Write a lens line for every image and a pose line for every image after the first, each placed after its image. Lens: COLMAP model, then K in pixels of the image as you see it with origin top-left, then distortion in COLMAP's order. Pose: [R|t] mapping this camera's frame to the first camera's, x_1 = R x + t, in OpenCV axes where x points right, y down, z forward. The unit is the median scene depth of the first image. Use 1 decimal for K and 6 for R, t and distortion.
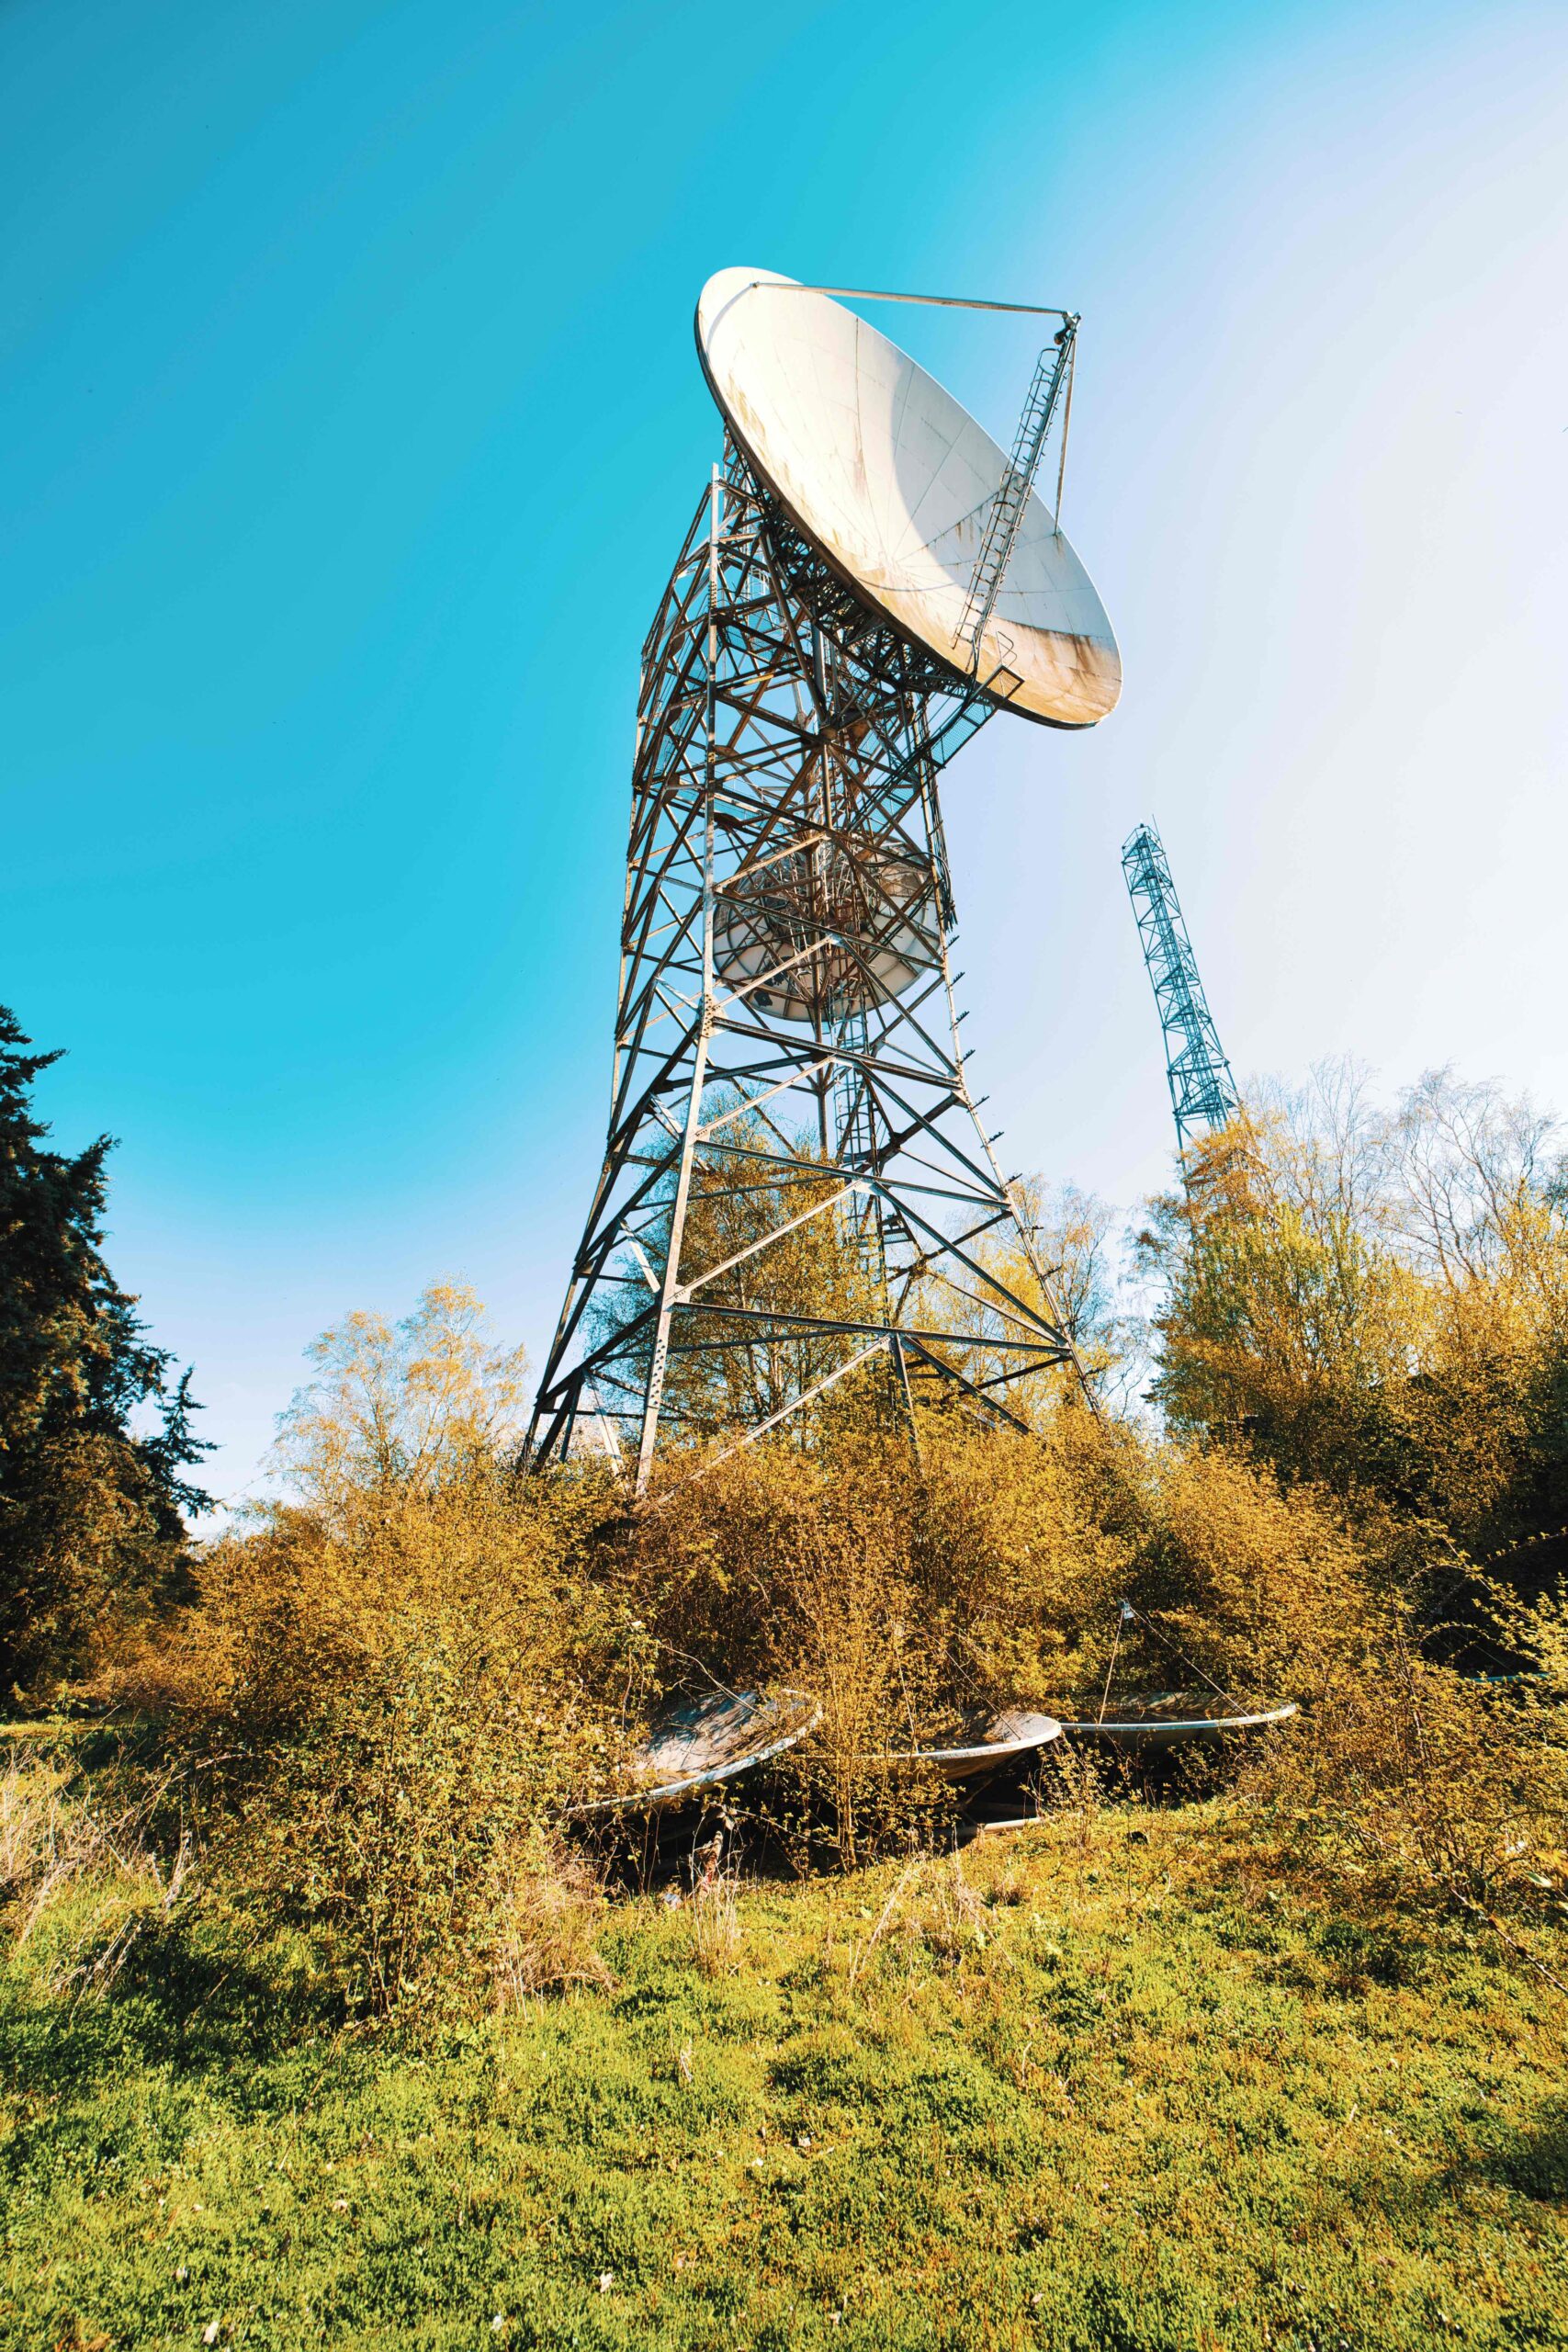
lens RADIAL K [[911.6, 0, 796.5], [0, 911.6, 1179.7], [0, 0, 1]] dist [-0.042187, 0.011212]
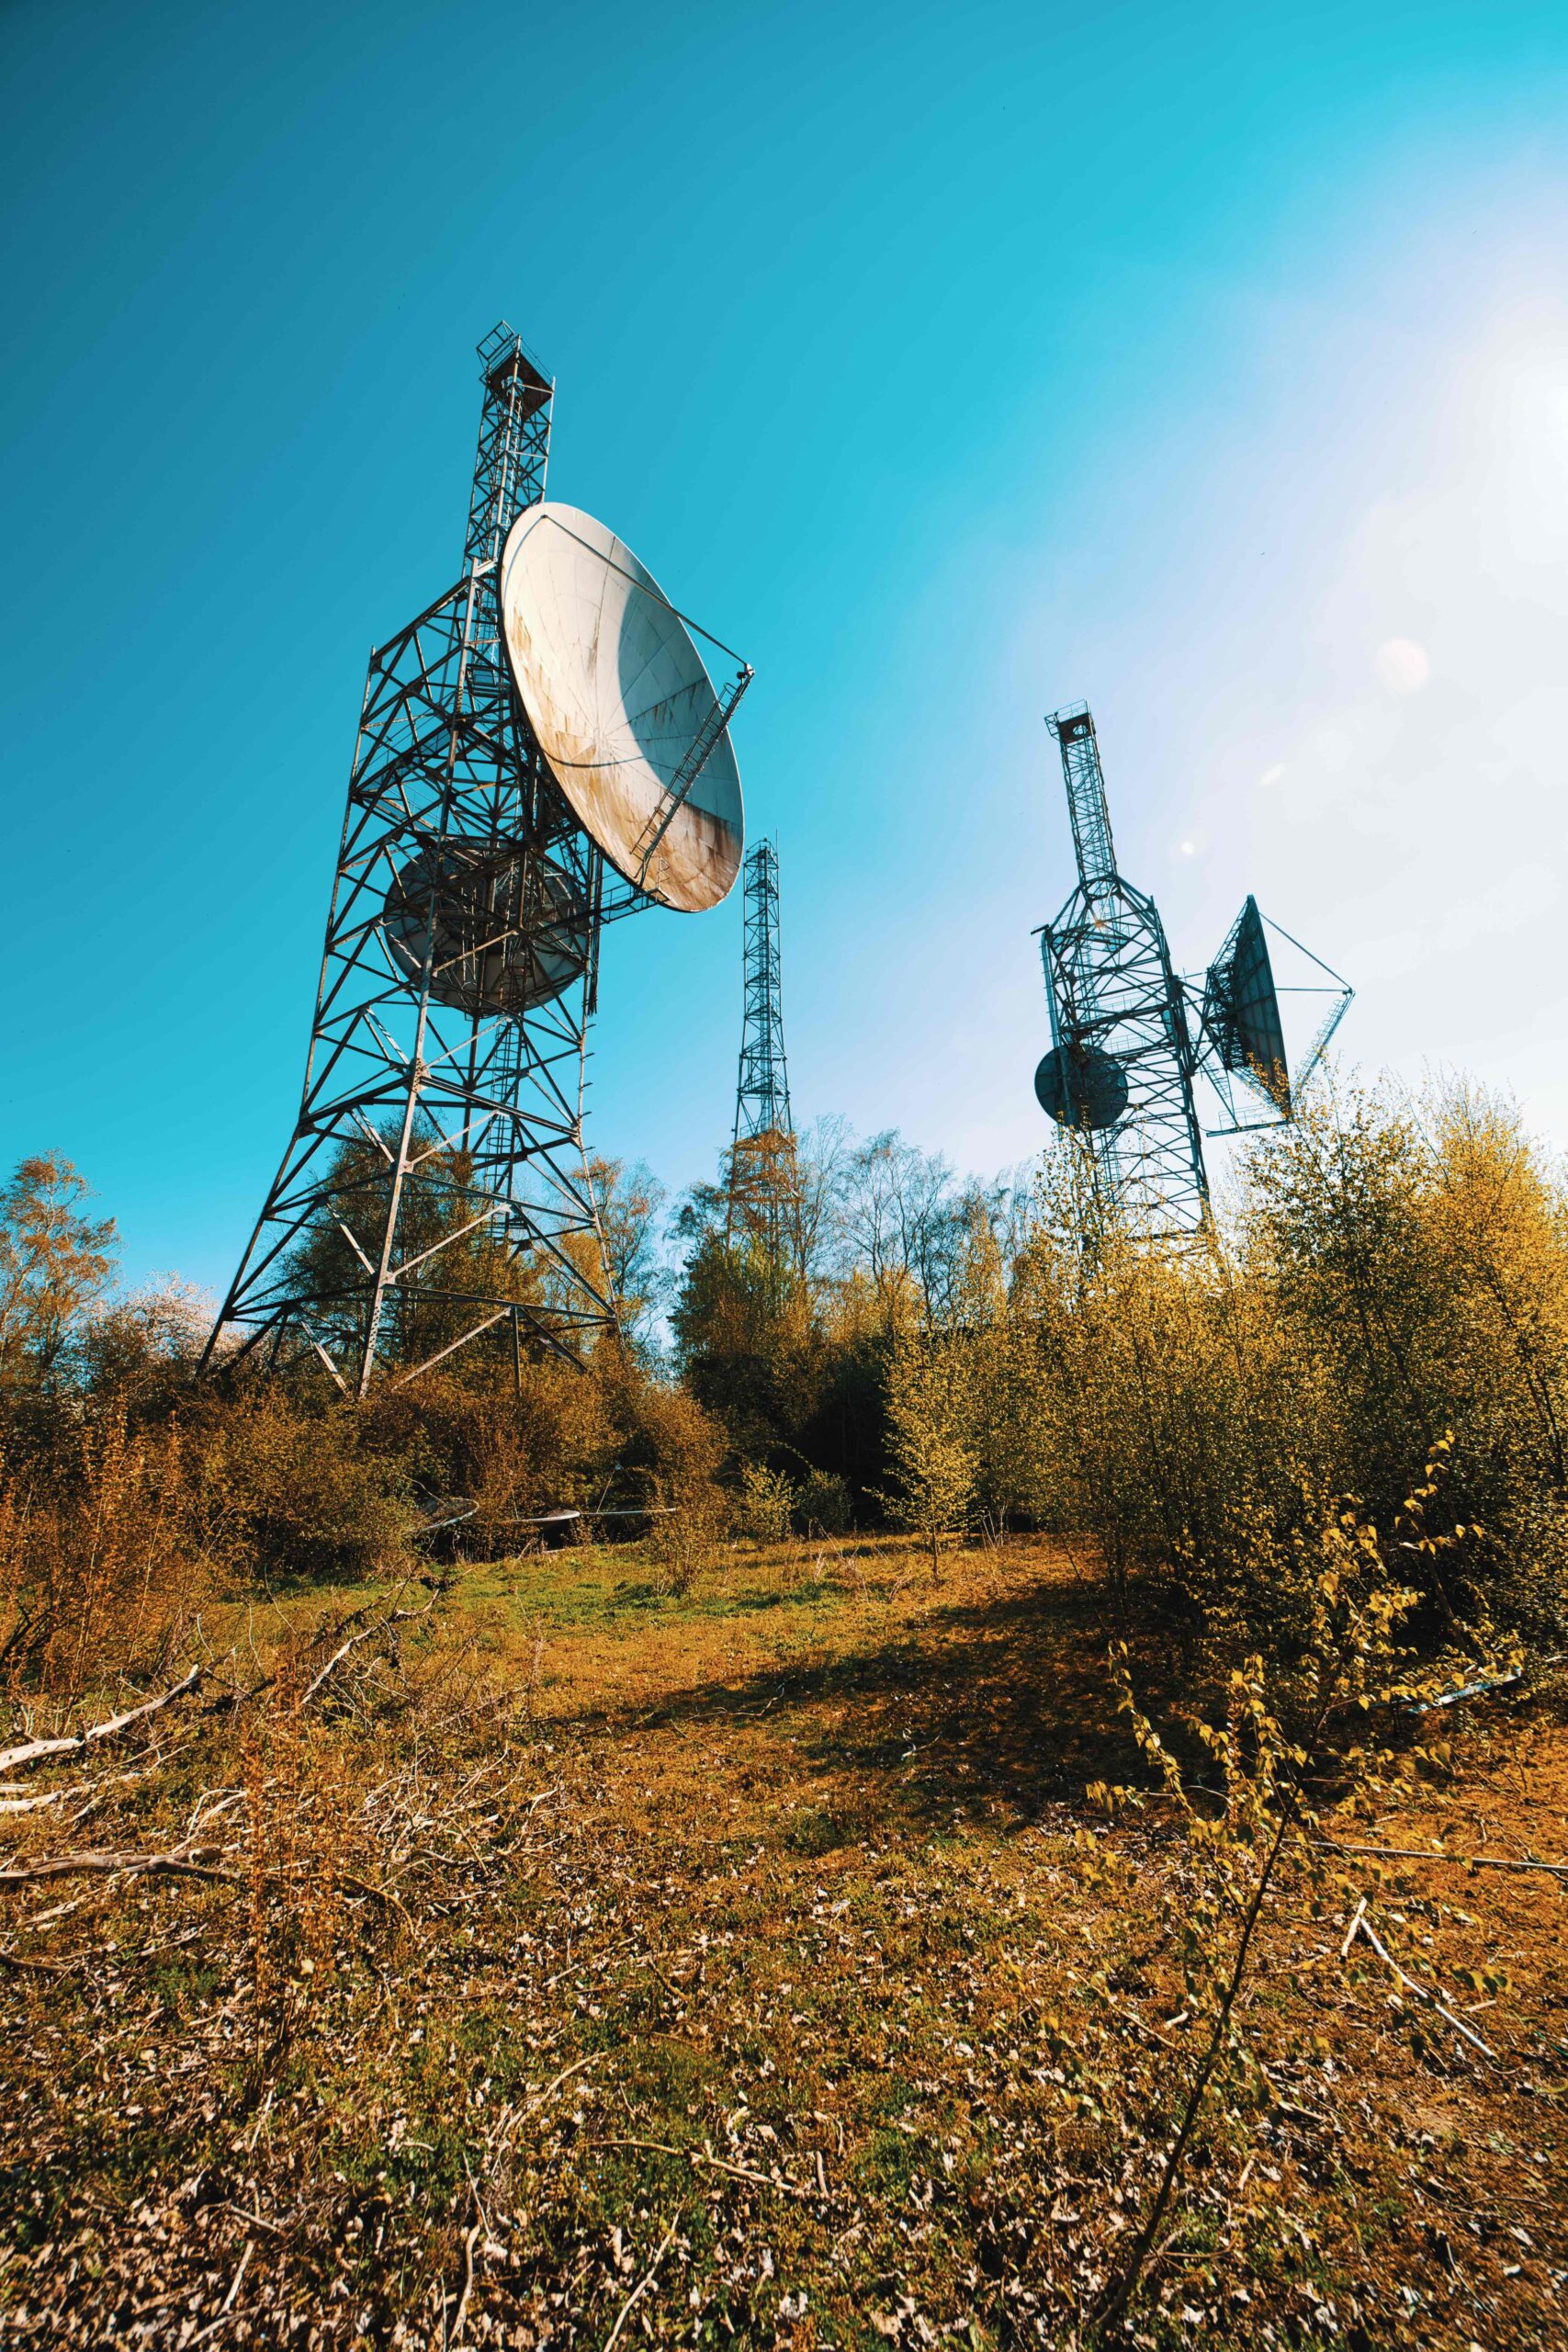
lens RADIAL K [[911.6, 0, 796.5], [0, 911.6, 1179.7], [0, 0, 1]] dist [-0.042187, 0.011212]
pose [[0.881737, 0.145652, 0.448693, -0.134271], [-0.204864, 0.974998, 0.086084, -0.190193], [-0.424936, -0.167824, 0.889530, -0.409352]]
